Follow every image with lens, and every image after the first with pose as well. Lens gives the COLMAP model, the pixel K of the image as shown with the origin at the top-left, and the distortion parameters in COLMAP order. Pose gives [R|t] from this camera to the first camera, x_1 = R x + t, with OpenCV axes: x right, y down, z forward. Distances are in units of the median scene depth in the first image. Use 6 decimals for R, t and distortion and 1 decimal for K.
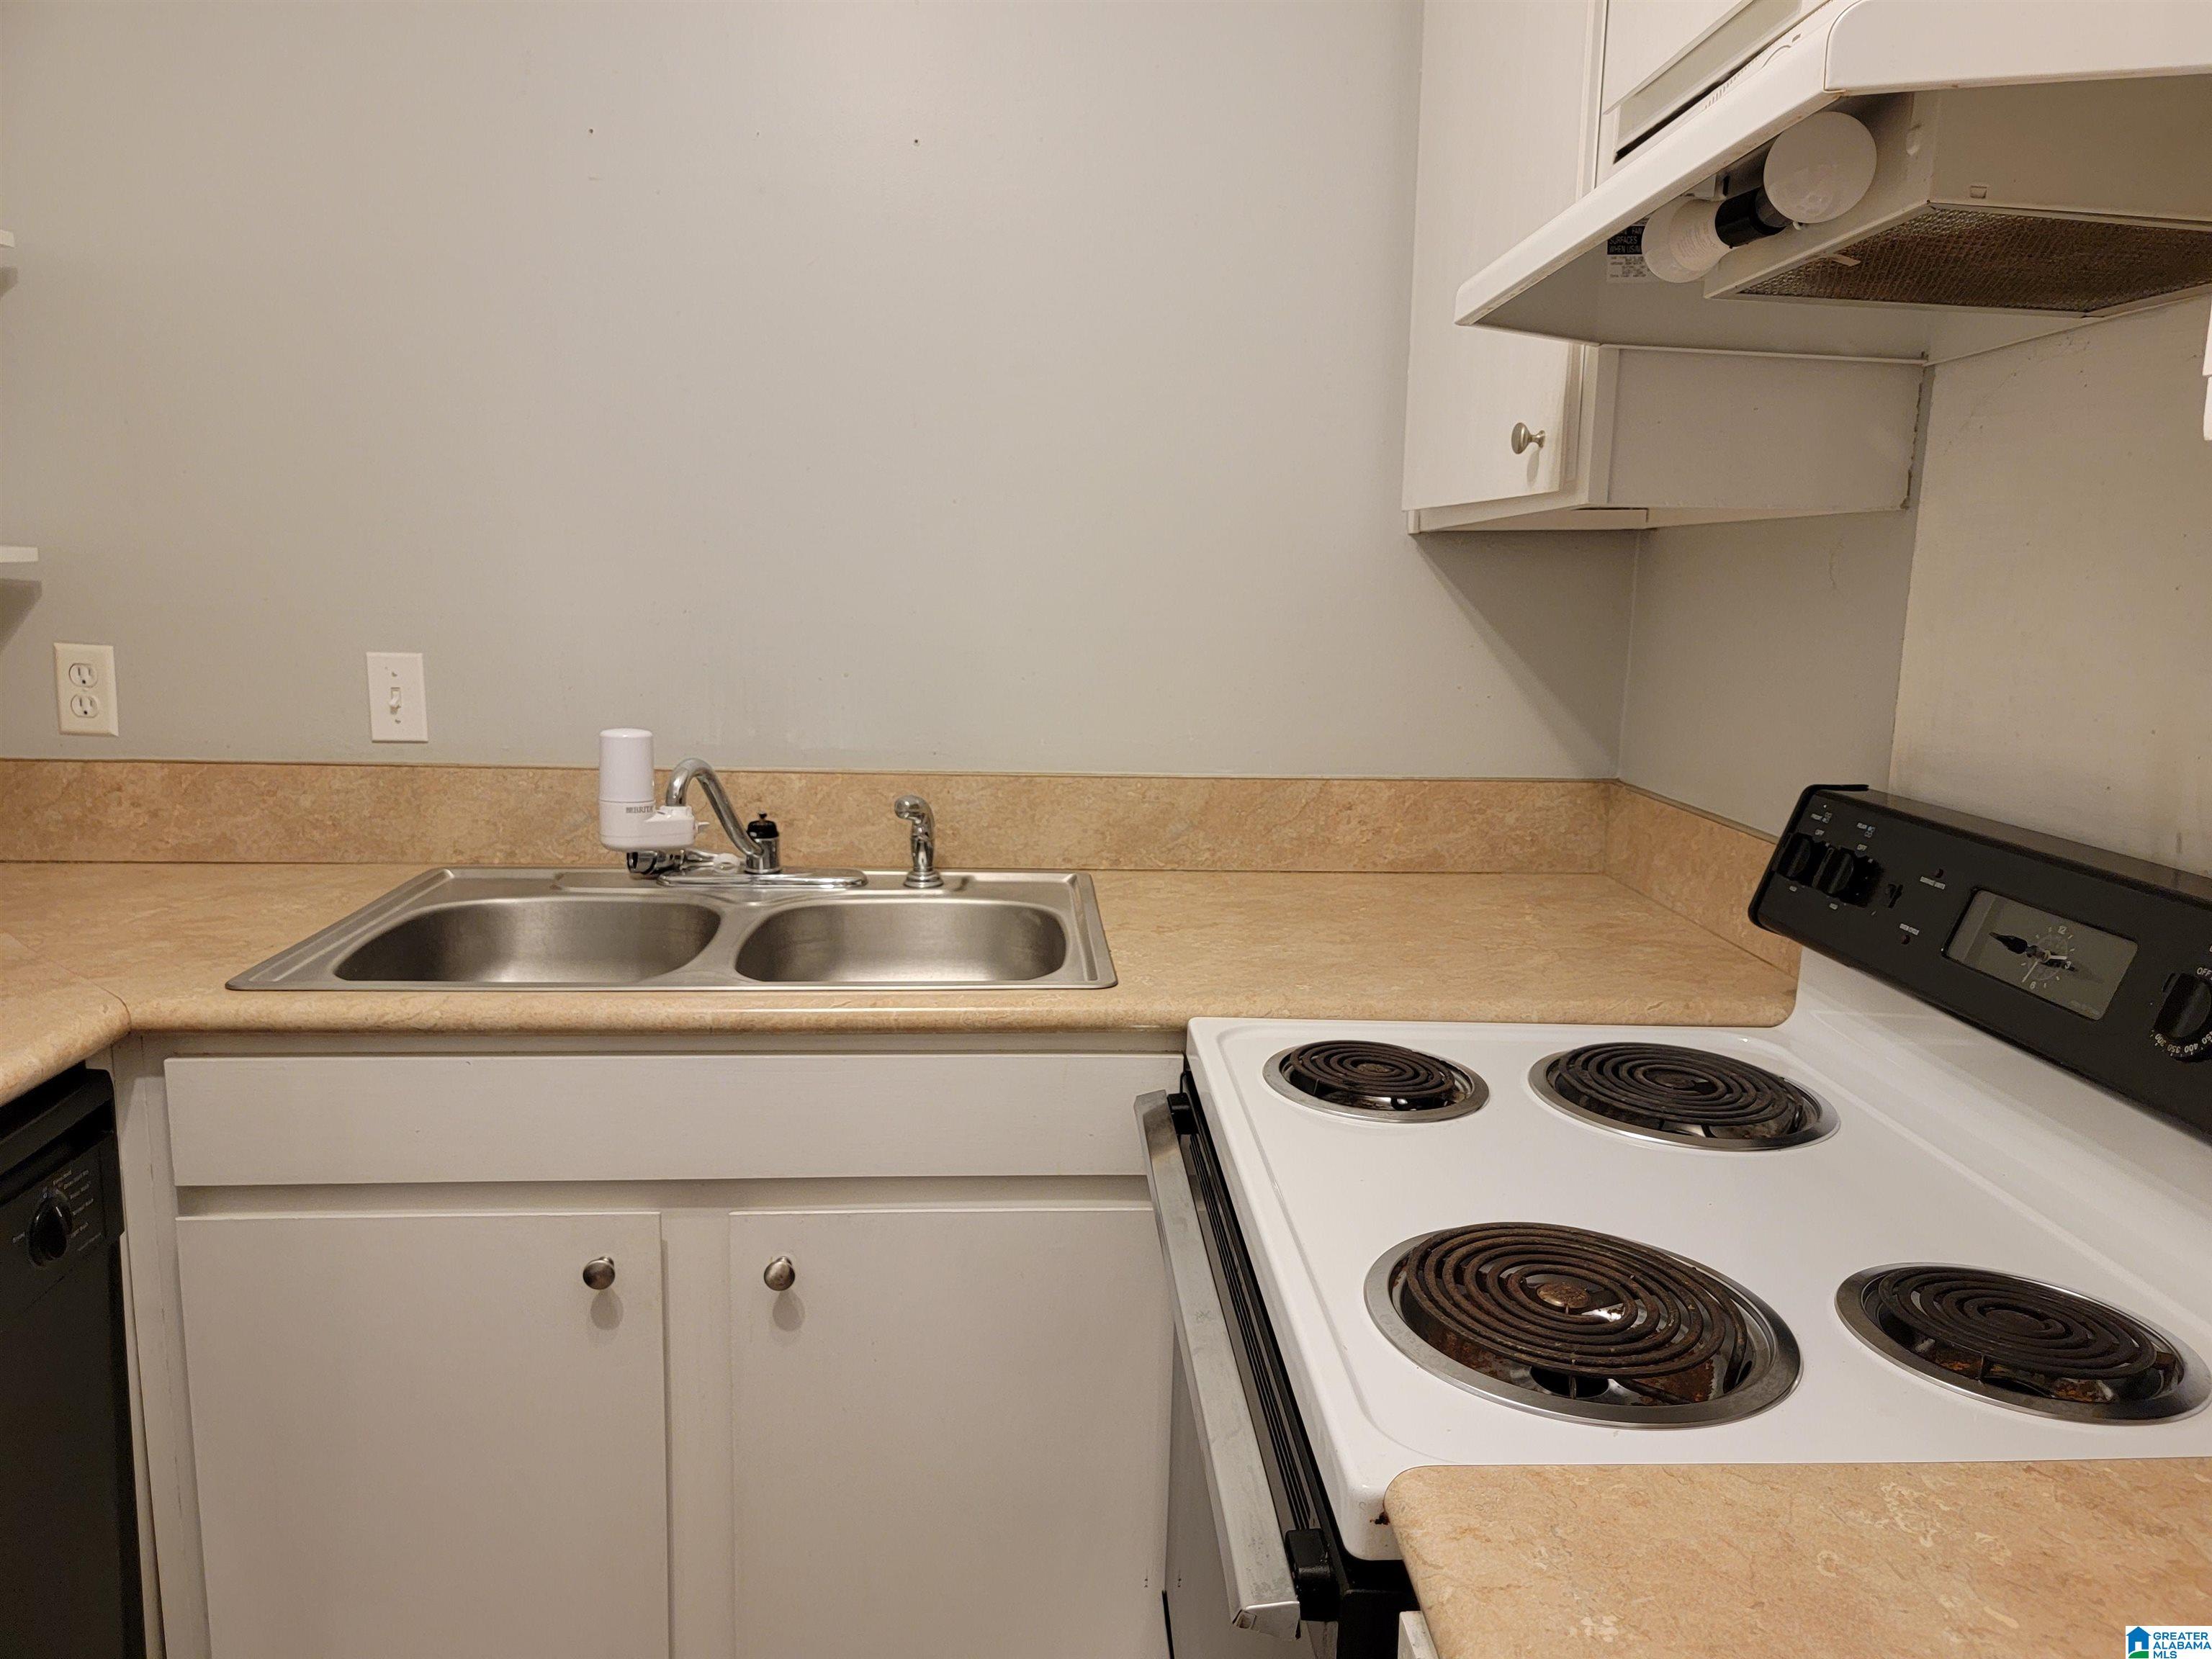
lens RADIAL K [[1547.0, 0, 1097.6], [0, 1547.0, 829.1], [0, 0, 1]] dist [0.063601, -0.058421]
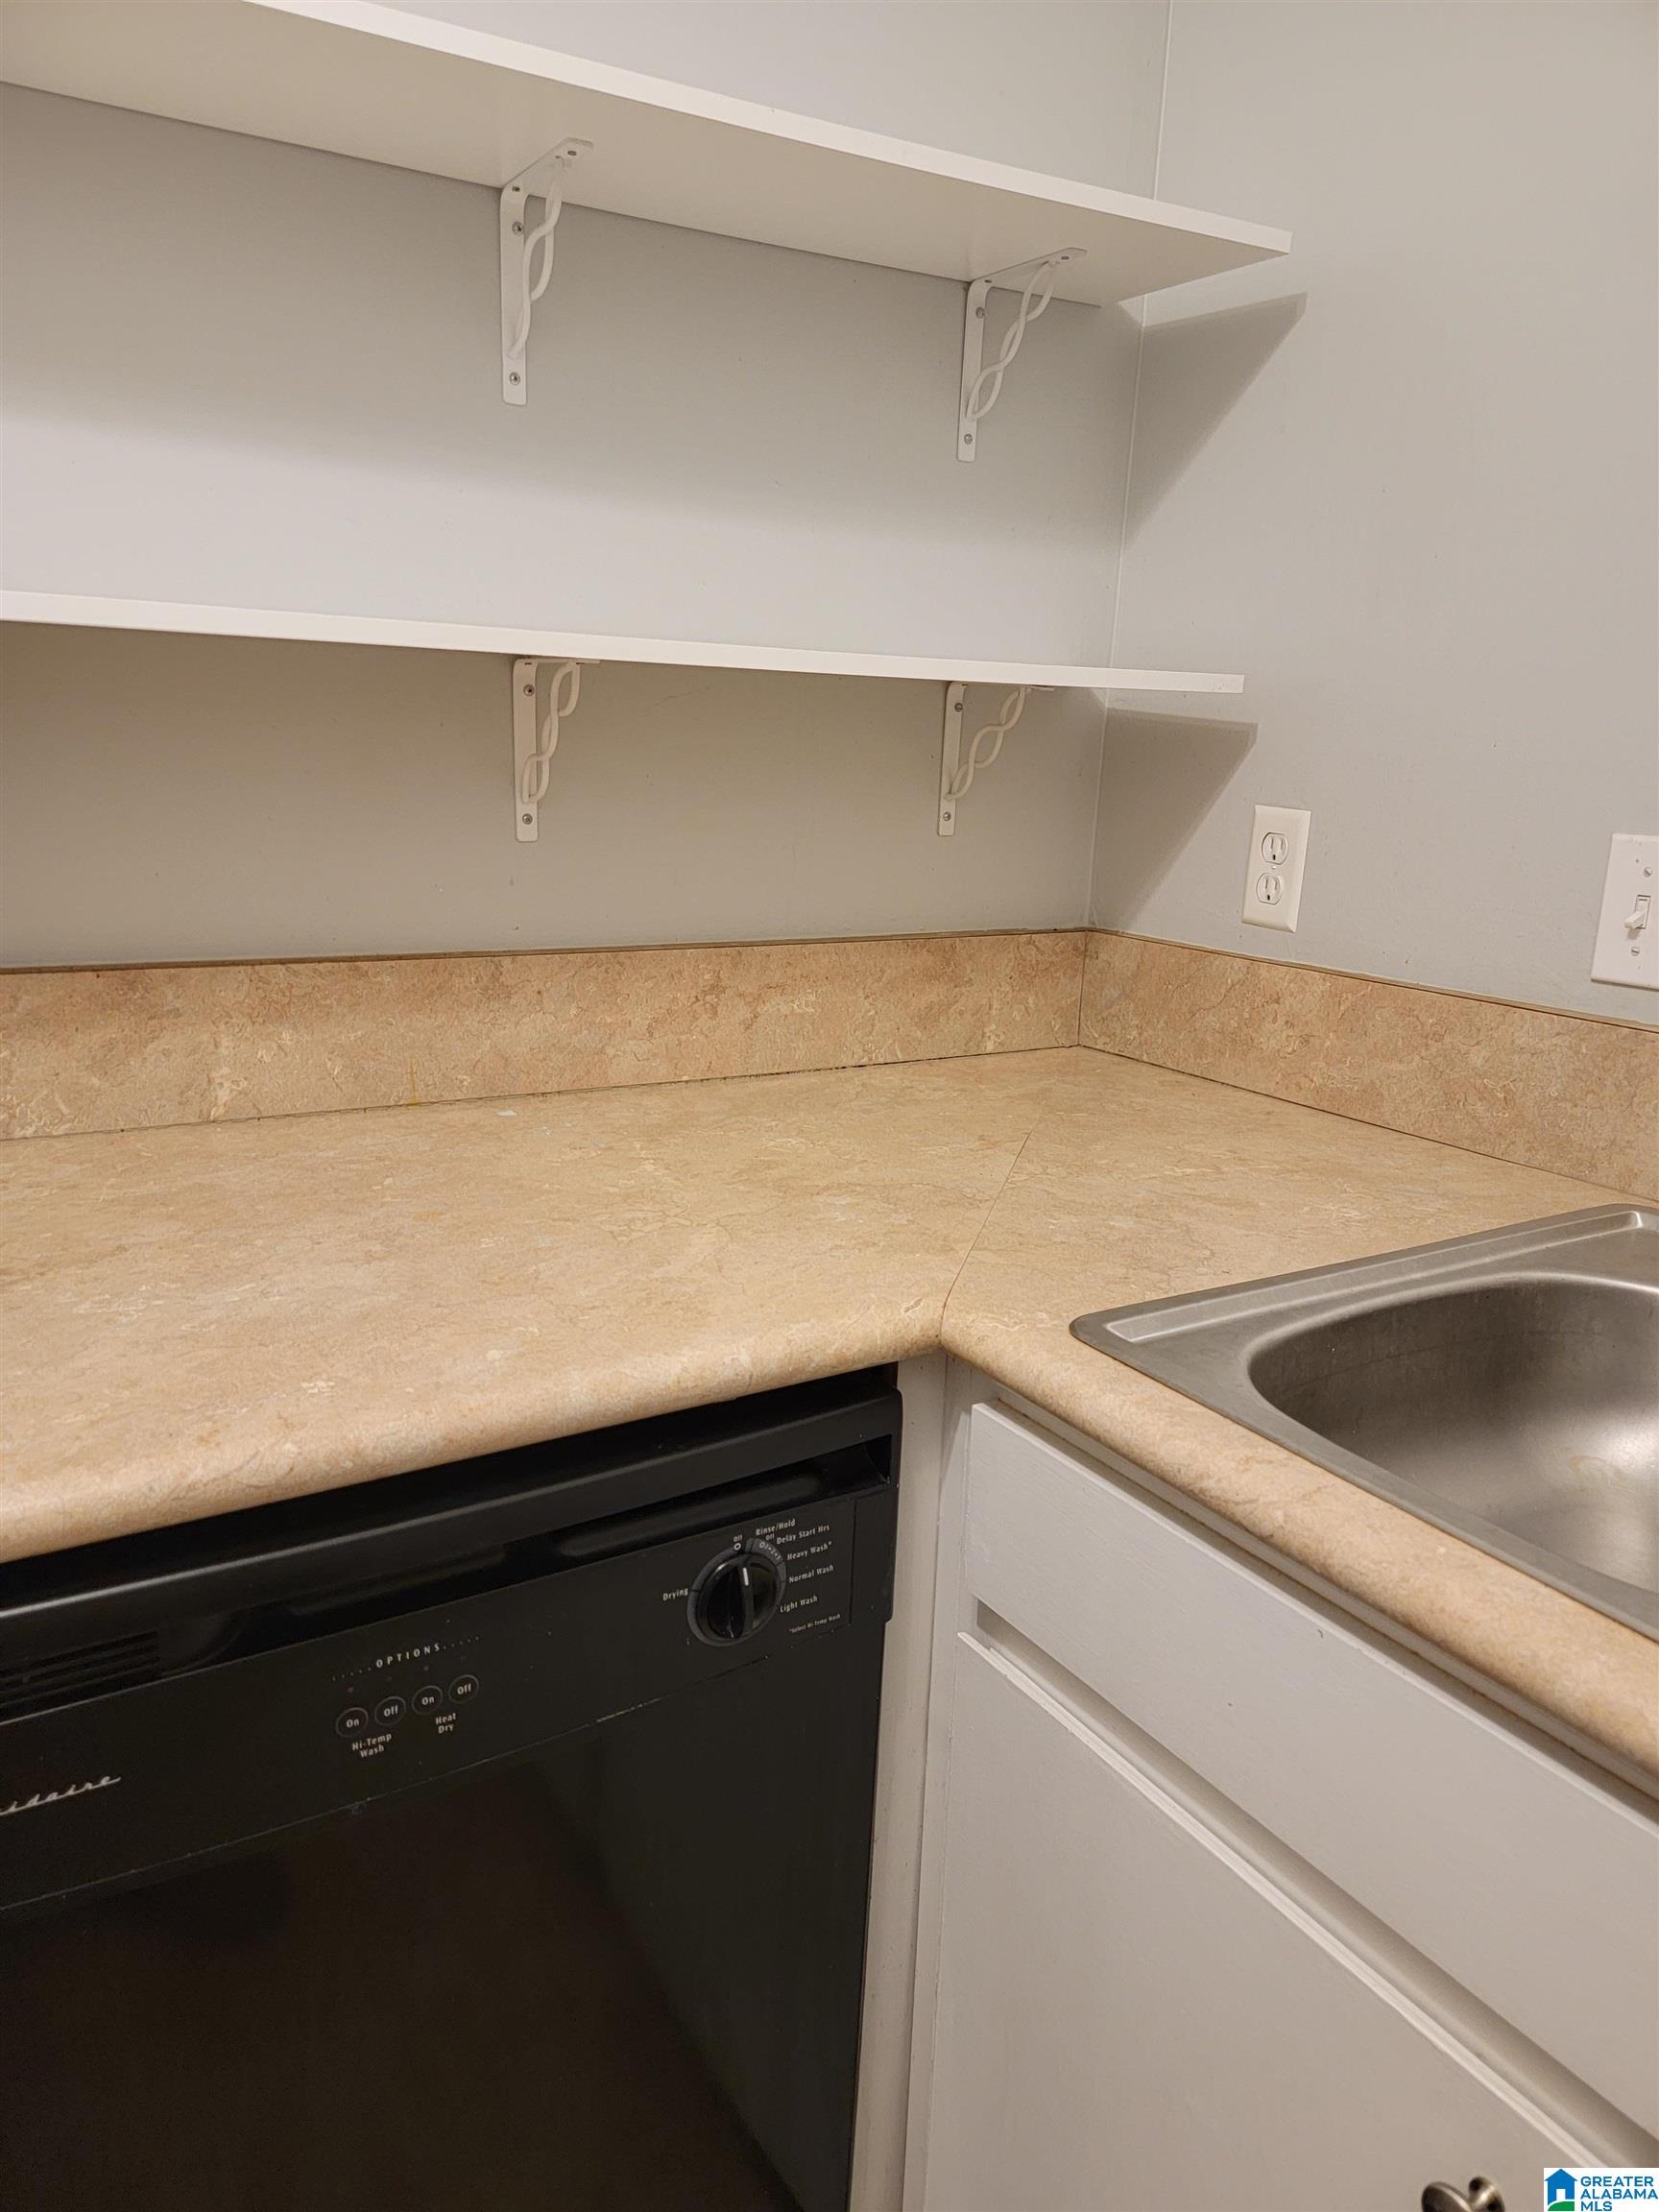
lens RADIAL K [[1547.0, 0, 832.9], [0, 1547.0, 1149.1], [0, 0, 1]] dist [0.063601, -0.058421]
pose [[0.478658, 0.220874, -0.849765, -0.066780], [-0.176578, 0.972282, 0.153256, -0.033082], [0.860062, 0.076692, 0.504393, 0.437617]]
